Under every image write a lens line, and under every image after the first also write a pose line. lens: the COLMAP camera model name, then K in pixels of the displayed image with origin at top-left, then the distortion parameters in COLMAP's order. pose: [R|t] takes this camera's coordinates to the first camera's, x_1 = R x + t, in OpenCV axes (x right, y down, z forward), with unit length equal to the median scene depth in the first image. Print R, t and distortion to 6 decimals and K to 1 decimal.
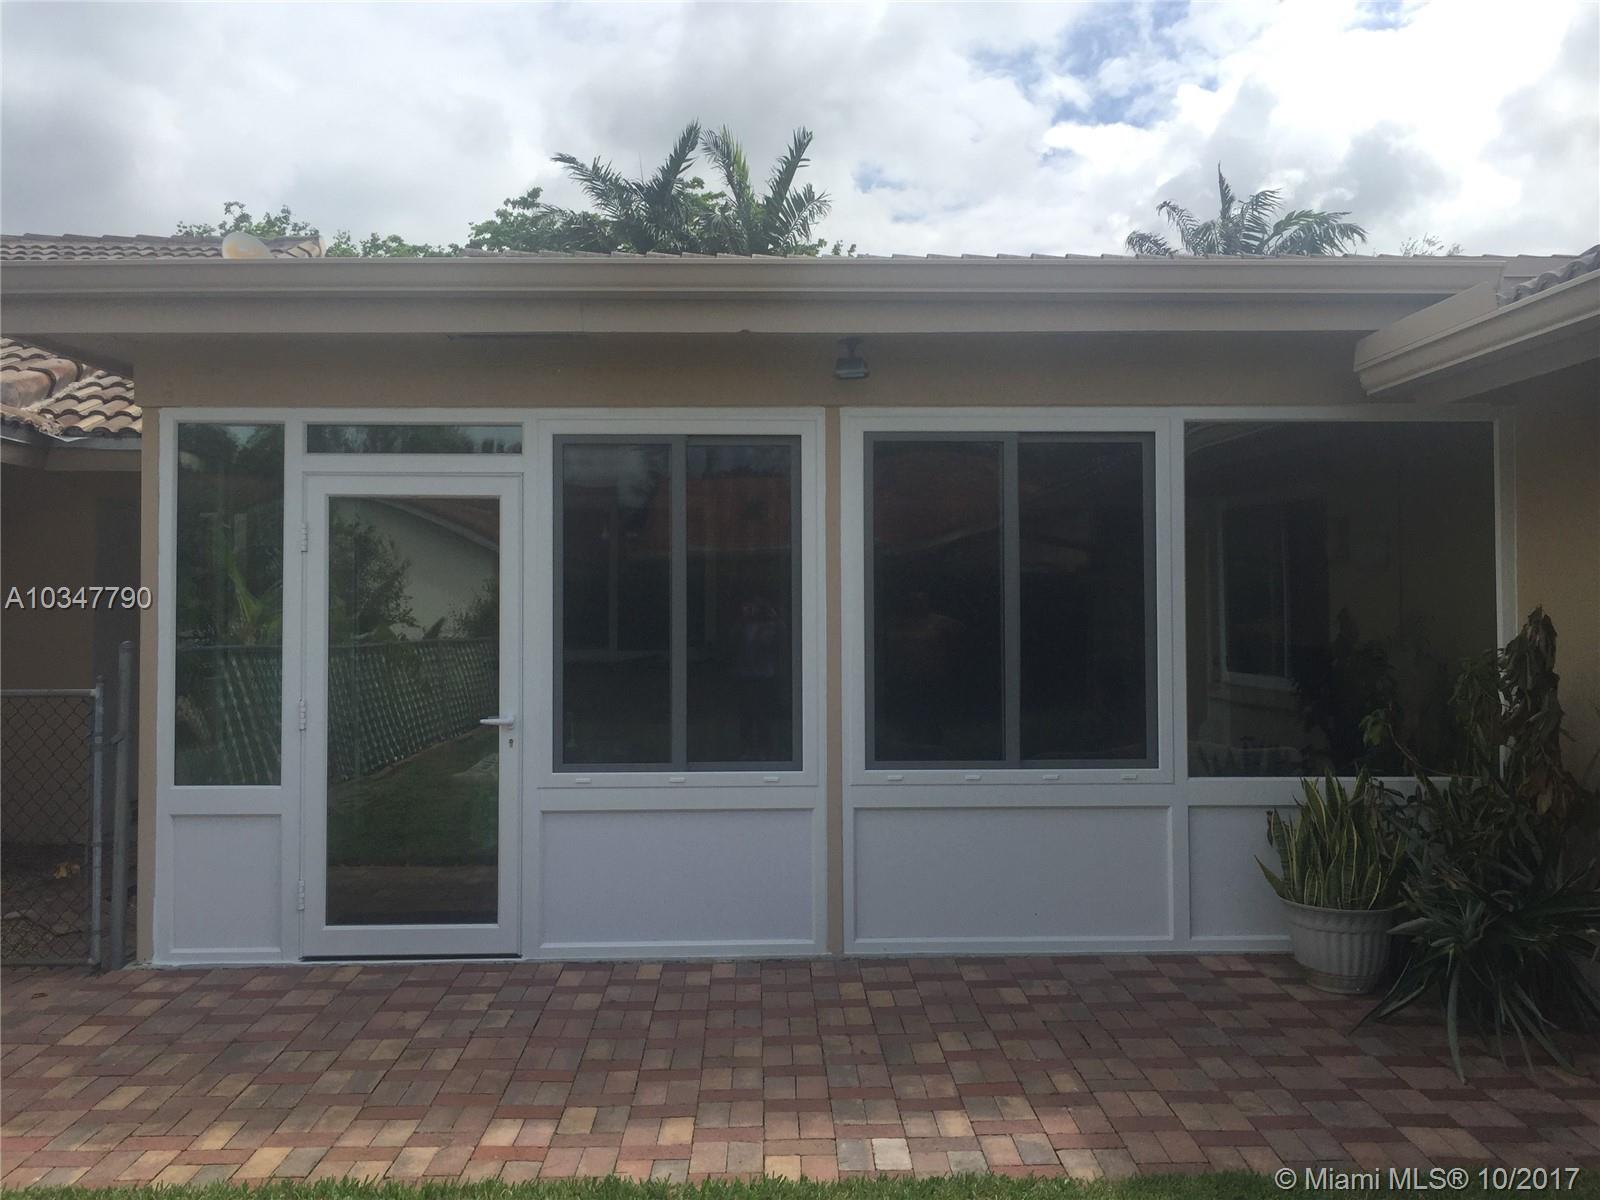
lens RADIAL K [[1369.4, 0, 788.8], [0, 1369.4, 588.8], [0, 0, 1]] dist [0.080051, -0.108761]
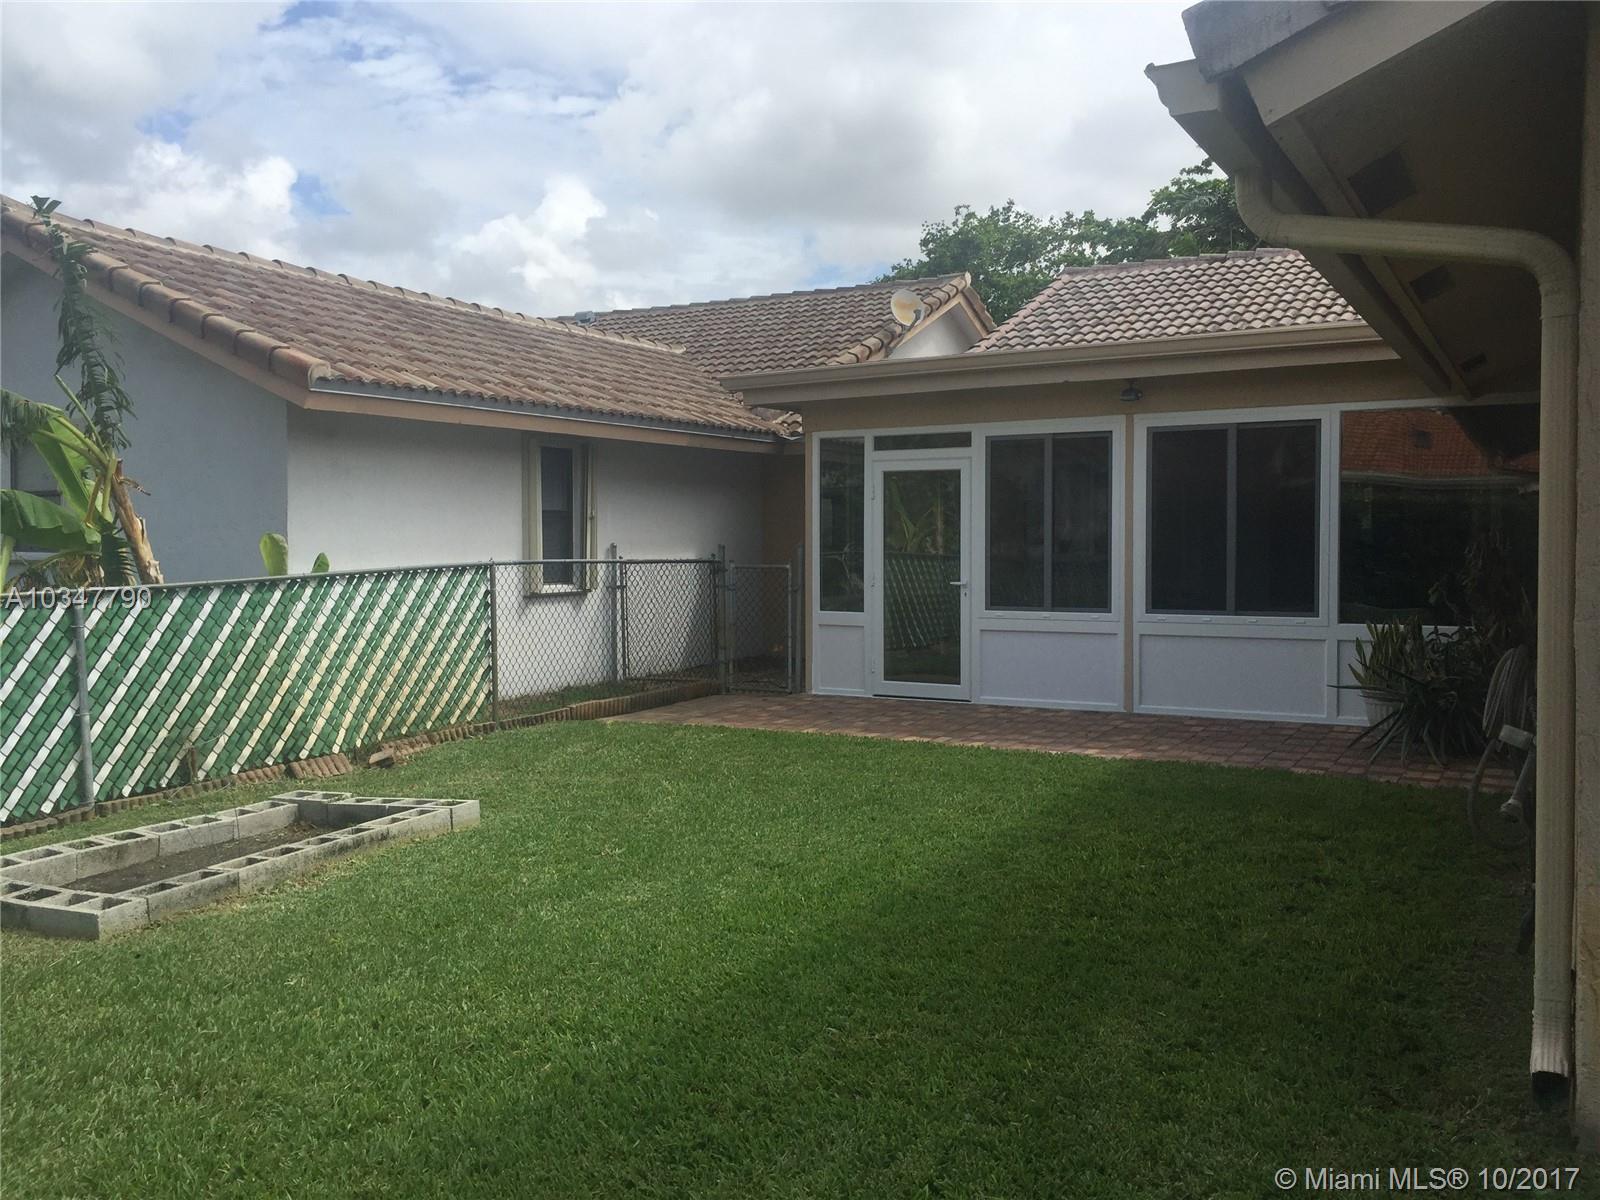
lens RADIAL K [[1369.4, 0, 788.8], [0, 1369.4, 588.8], [0, 0, 1]] dist [0.080051, -0.108761]
pose [[0.853529, 0.018504, -0.520717, 0.601415], [0.011422, 0.998465, 0.054204, -0.005636], [0.520921, -0.052212, 0.852007, -0.802197]]
